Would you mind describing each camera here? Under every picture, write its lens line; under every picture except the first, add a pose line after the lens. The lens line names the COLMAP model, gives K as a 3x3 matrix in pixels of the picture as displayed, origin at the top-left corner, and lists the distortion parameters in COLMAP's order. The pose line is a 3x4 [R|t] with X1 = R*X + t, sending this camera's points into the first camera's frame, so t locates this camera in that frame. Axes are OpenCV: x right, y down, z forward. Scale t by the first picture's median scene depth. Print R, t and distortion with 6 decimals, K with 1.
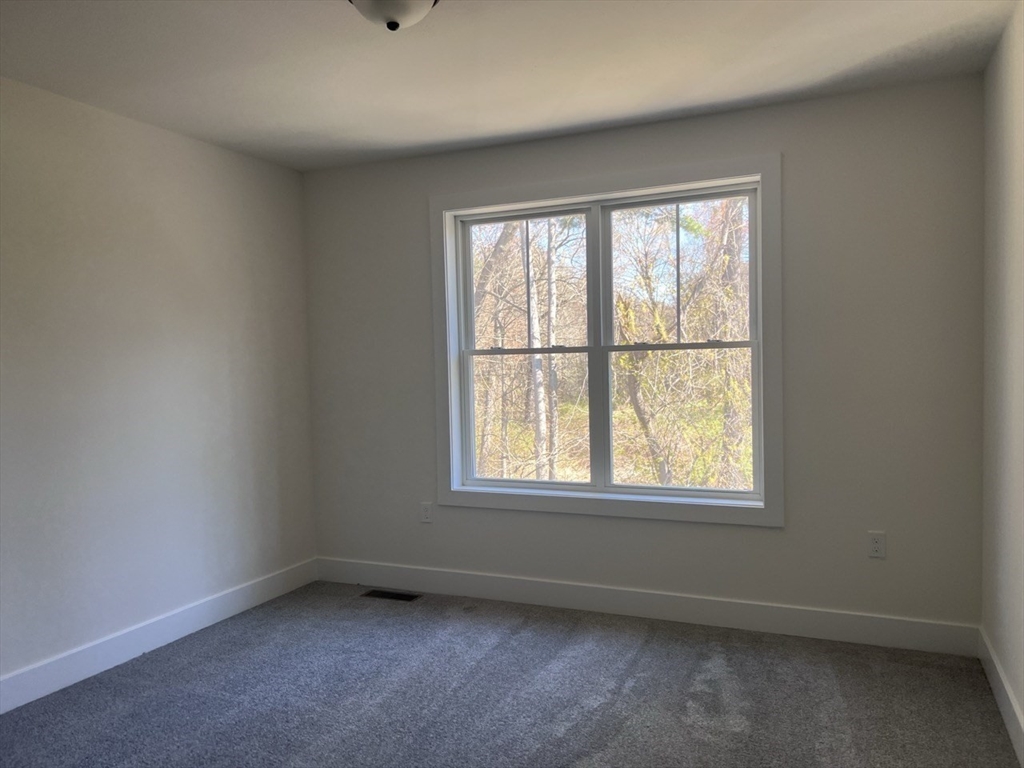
lens RADIAL K [[787.9, 0, 512.0], [0, 787.9, 384.0], [0, 0, 1]] dist [0.073730, -0.000909]
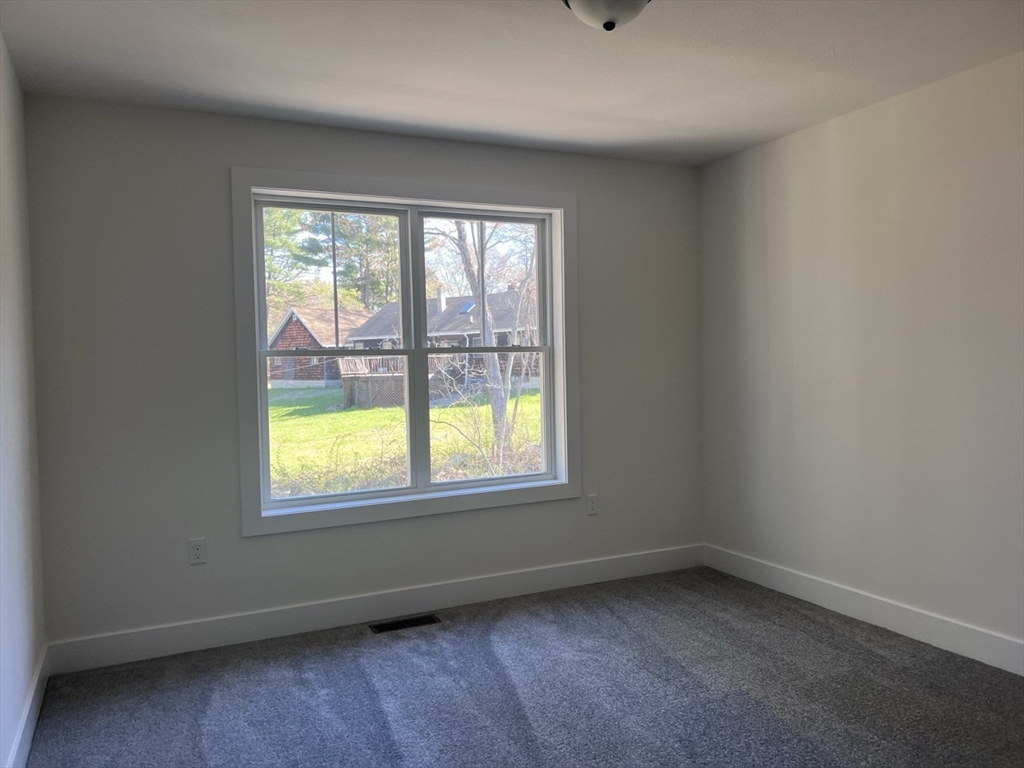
lens RADIAL K [[776.8, 0, 512.0], [0, 776.8, 384.0], [0, 0, 1]] dist [0.002898, -0.000396]
pose [[0.642247, -0.018755, 0.766268, -0.572811], [0.034270, 0.999404, -0.004263, 0.005848], [-0.765731, 0.028998, 0.642506, 0.269003]]
